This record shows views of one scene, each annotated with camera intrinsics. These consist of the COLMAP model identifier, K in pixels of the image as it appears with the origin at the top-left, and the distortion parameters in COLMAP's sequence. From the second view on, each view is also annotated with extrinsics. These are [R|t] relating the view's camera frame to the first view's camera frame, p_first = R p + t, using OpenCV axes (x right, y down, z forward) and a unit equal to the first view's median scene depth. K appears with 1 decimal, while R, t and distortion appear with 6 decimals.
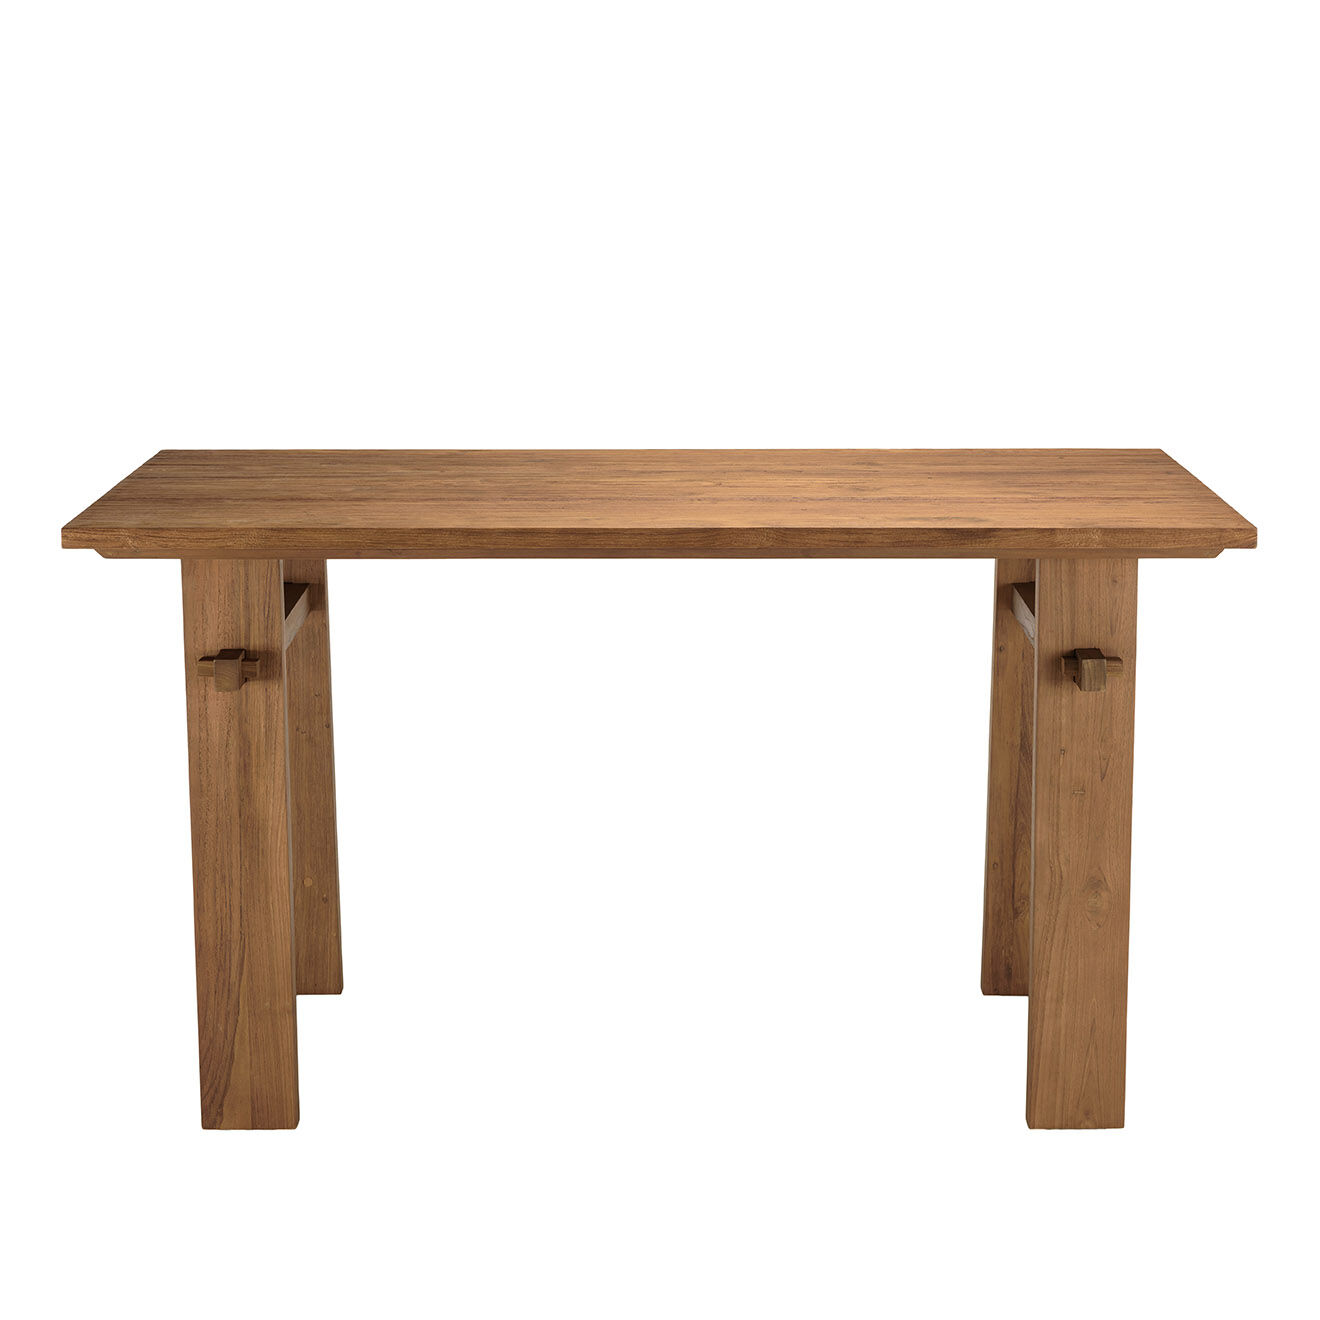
lens RADIAL K [[2445.7, 0, 659.0], [0, 2445.7, 658.8], [0, 0, 1]] dist [0.045353, 0.000000]
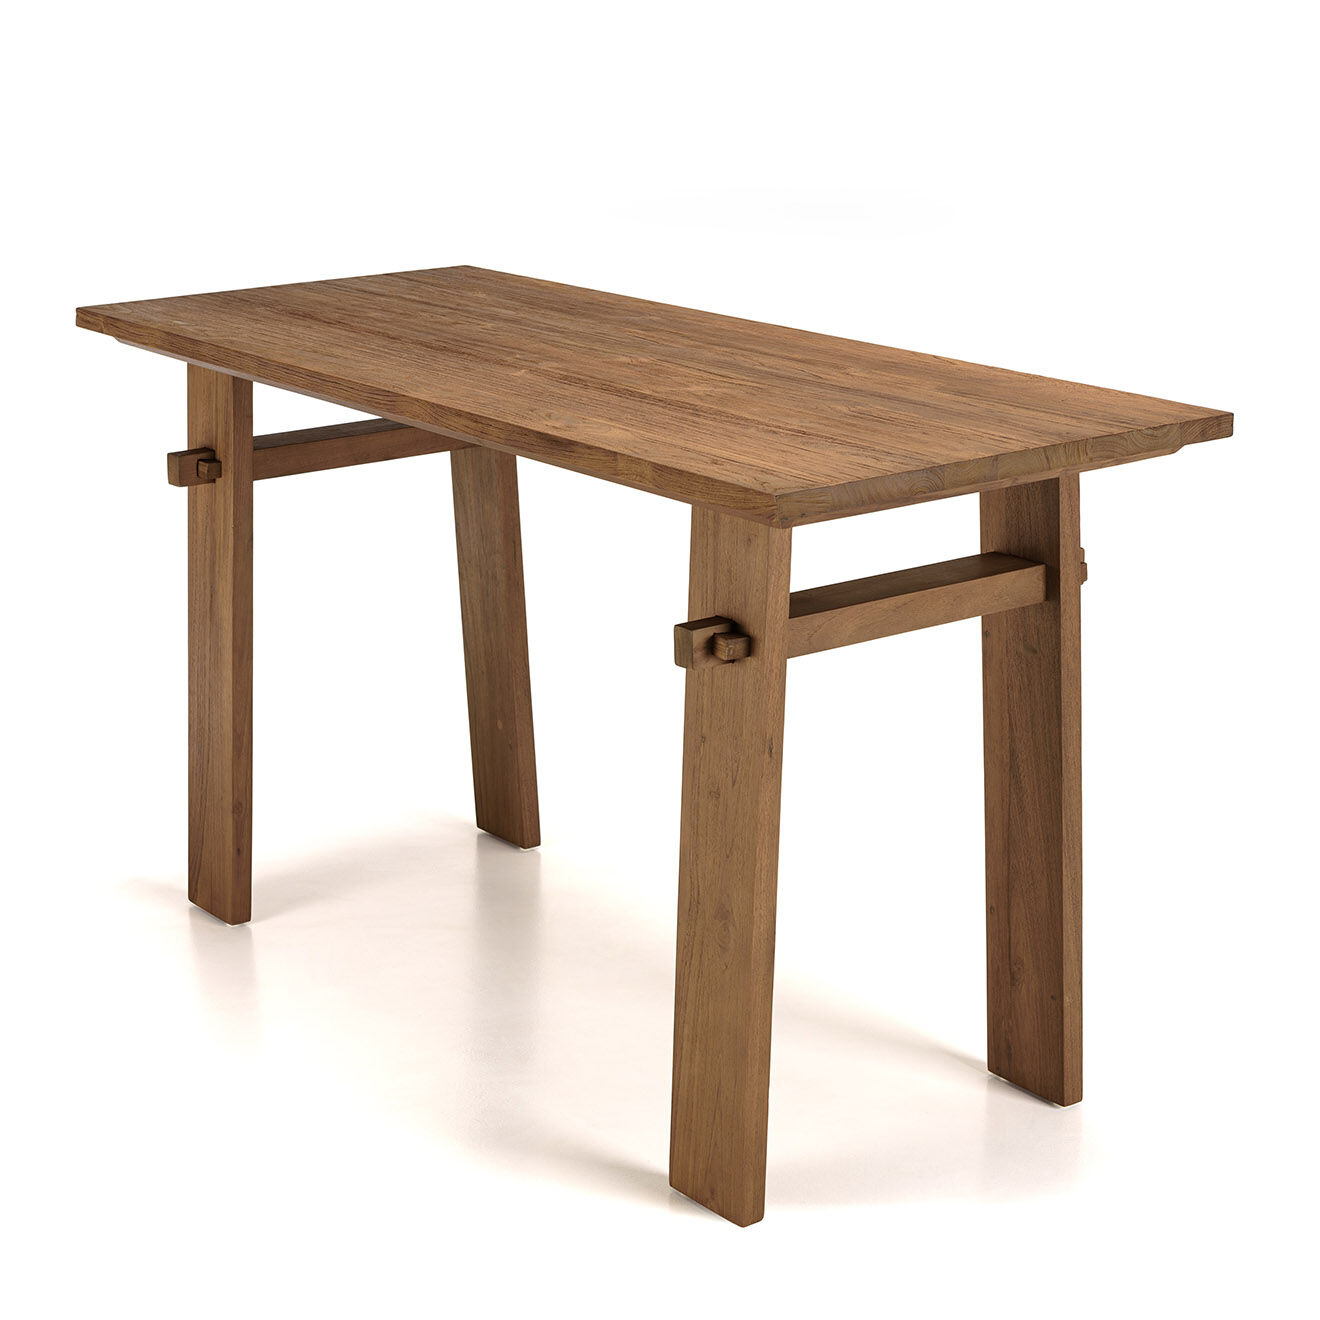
lens RADIAL K [[2670.3, 0, 659.2], [0, 2670.3, 657.2], [0, 0, 1]] dist [0.093919, 0.000000]
pose [[0.606979, 0.215967, -0.764810, 0.813630], [-0.181122, 0.974633, 0.131472, -0.100241], [0.773803, 0.058723, 0.630698, 0.428913]]
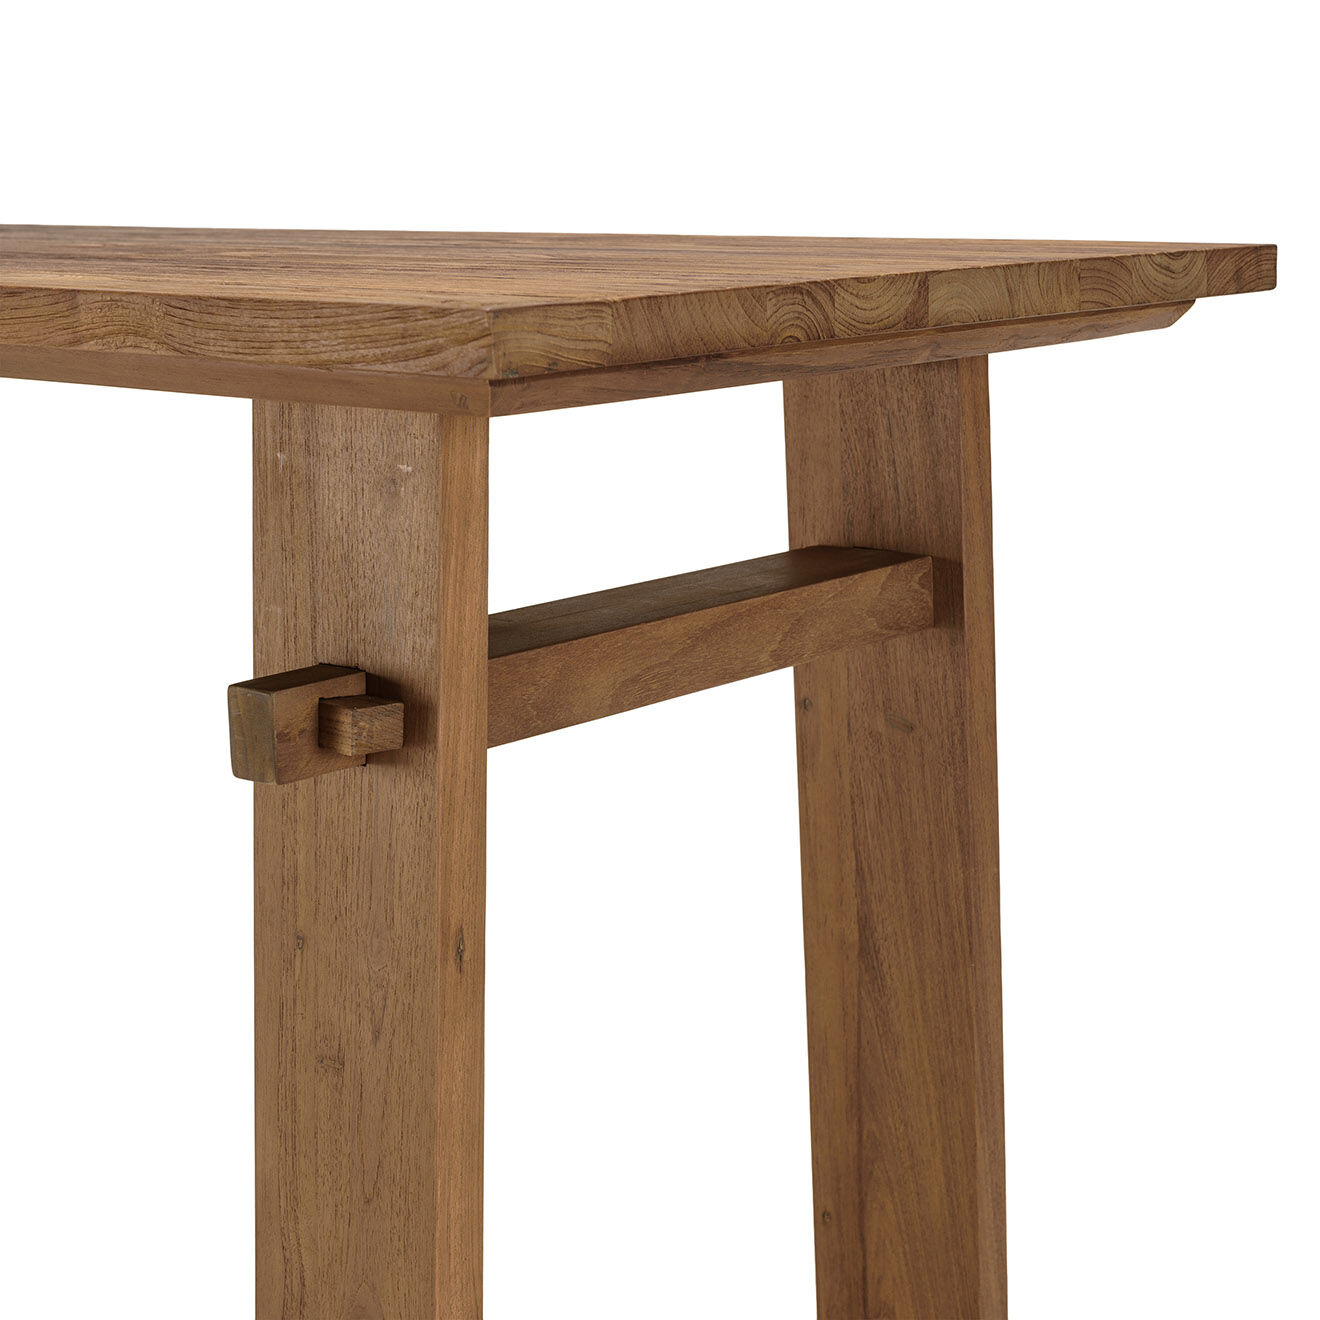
lens RADIAL K [[2454.6, 0, 659.9], [0, 2454.6, 656.6], [0, 0, 1]] dist [0.087148, 0.000000]
pose [[0.764064, 0.124435, -0.633026, 0.428975], [-0.141708, 0.989630, 0.023491, -0.020371], [0.629385, 0.071756, 0.773774, 0.738722]]
